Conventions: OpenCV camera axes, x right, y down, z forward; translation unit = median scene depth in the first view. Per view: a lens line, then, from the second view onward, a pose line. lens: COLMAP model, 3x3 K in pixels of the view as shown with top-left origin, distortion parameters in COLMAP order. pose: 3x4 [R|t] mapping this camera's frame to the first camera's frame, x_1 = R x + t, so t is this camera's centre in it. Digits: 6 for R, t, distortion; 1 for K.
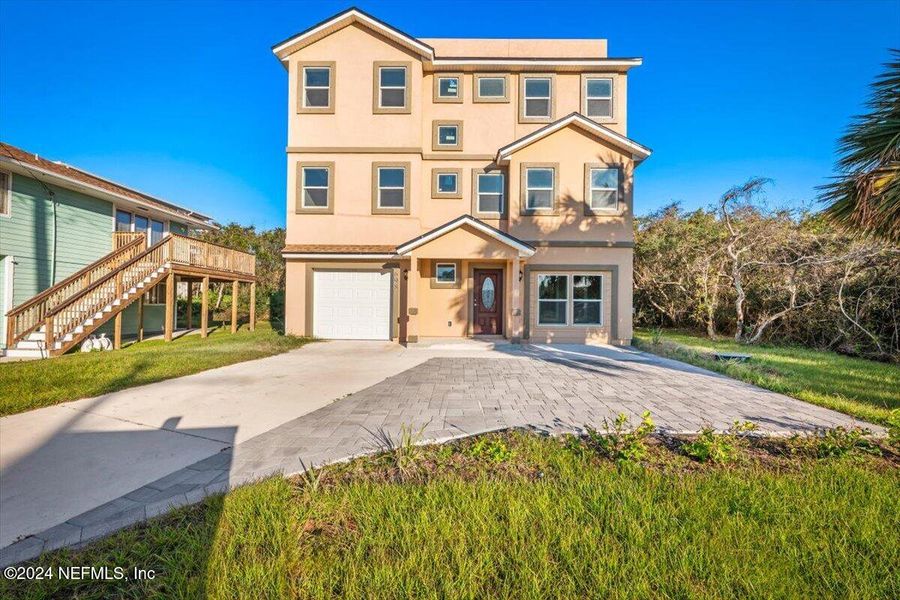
lens RADIAL K [[373.1, 0, 449.3], [0, 373.1, 306.4], [0, 0, 1]] dist [-0.001054, -0.000014]
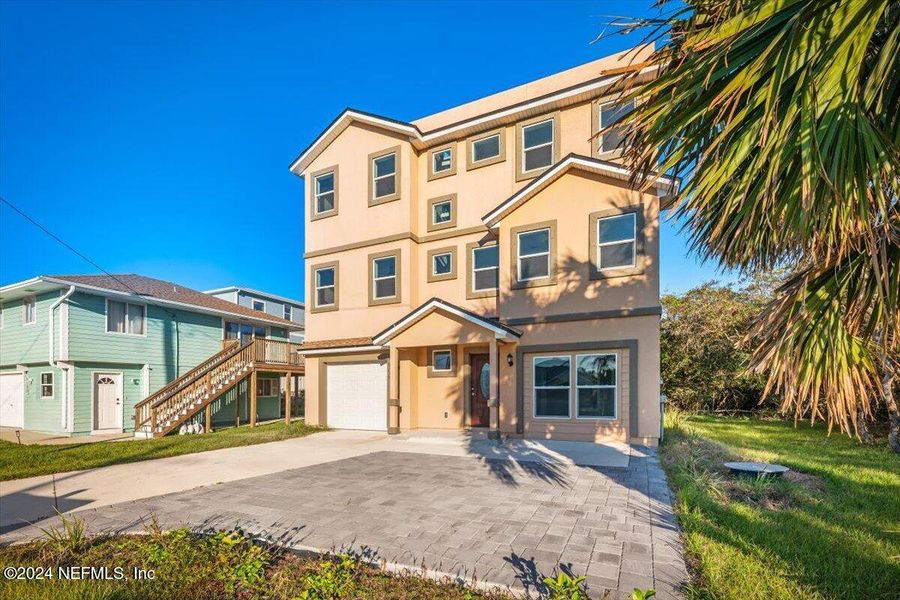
lens RADIAL K [[390.4, 0, 450.3], [0, 390.4, 393.2], [0, 0, 1]] dist [0.001035, -0.000058]
pose [[0.914223, -0.015918, -0.404898, 0.419243], [0.016156, 0.999865, -0.002830, -0.004521], [0.404889, -0.003954, 0.914357, 0.119539]]
